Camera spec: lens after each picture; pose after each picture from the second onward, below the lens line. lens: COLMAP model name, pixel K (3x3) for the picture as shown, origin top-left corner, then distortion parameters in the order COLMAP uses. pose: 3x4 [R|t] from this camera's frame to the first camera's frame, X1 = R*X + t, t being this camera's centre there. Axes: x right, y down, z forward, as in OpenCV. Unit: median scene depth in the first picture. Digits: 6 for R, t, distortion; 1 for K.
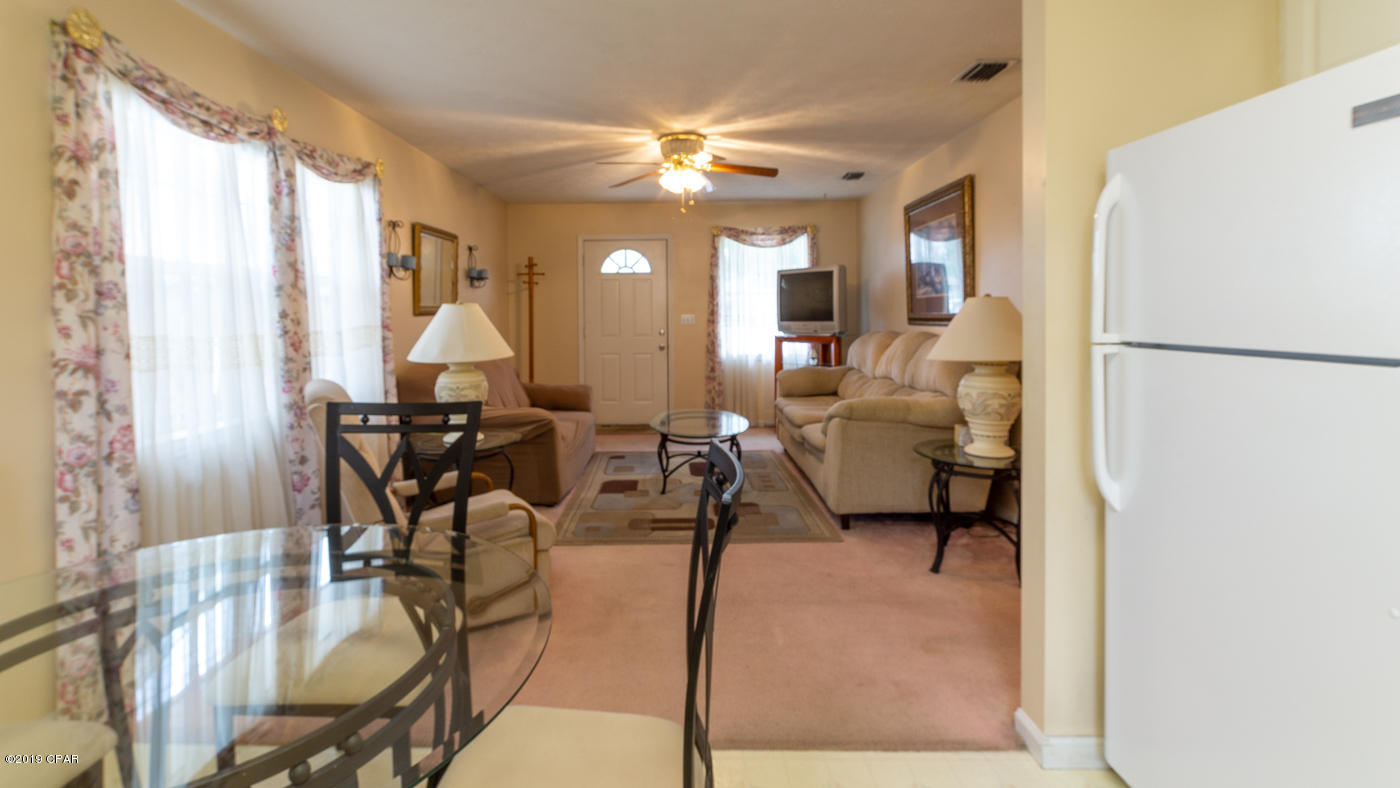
lens RADIAL K [[1494.8, 0, 698.6], [0, 1494.8, 400.0], [0, 0, 1]] dist [0.011512, 0.000000]
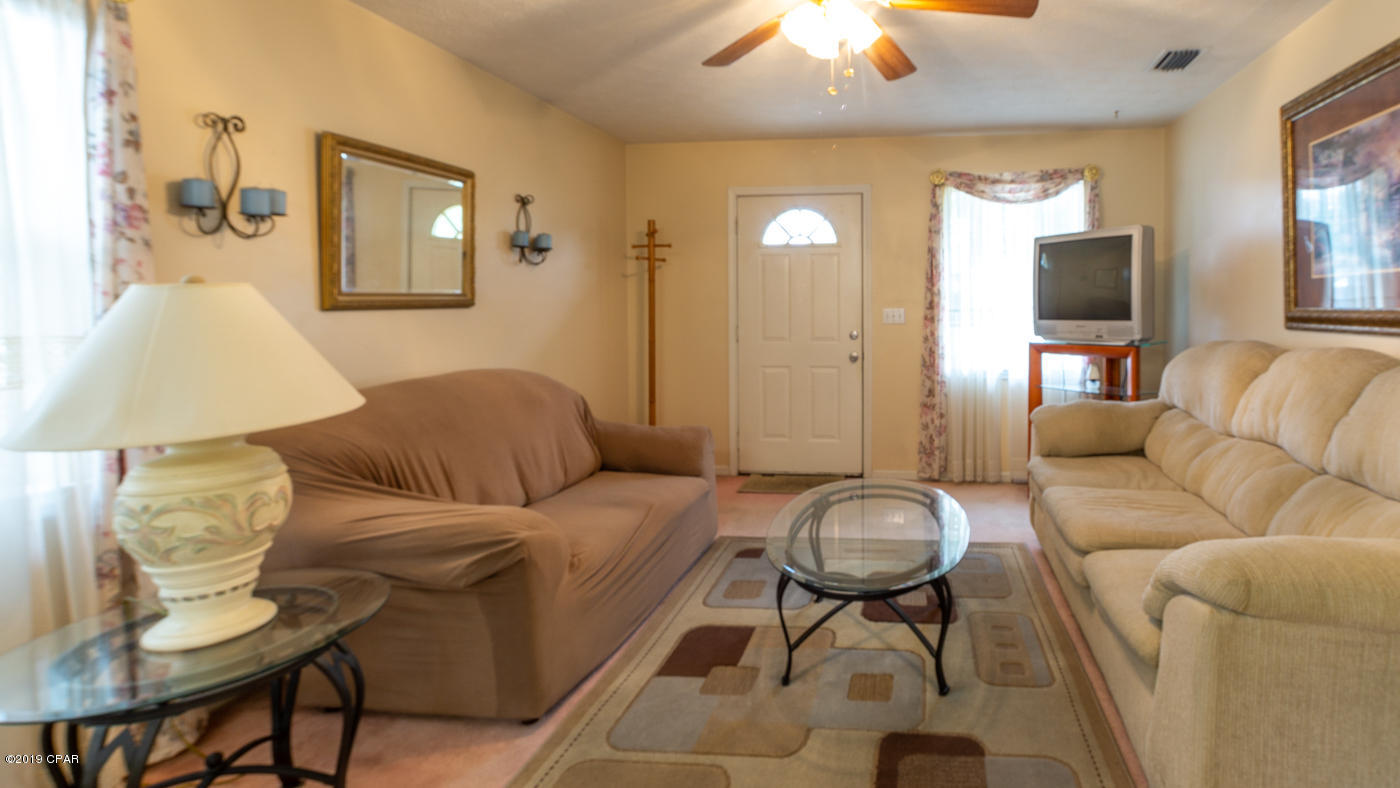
lens RADIAL K [[1494.8, 0, 698.1], [0, 1494.8, 388.9], [0, 0, 1]] dist [0.011512, 0.000000]
pose [[0.985877, 0.011918, -0.167049, 0.019516], [-0.012210, 0.999925, -0.000722, -0.021811], [0.167028, 0.002751, 0.985948, 0.365865]]
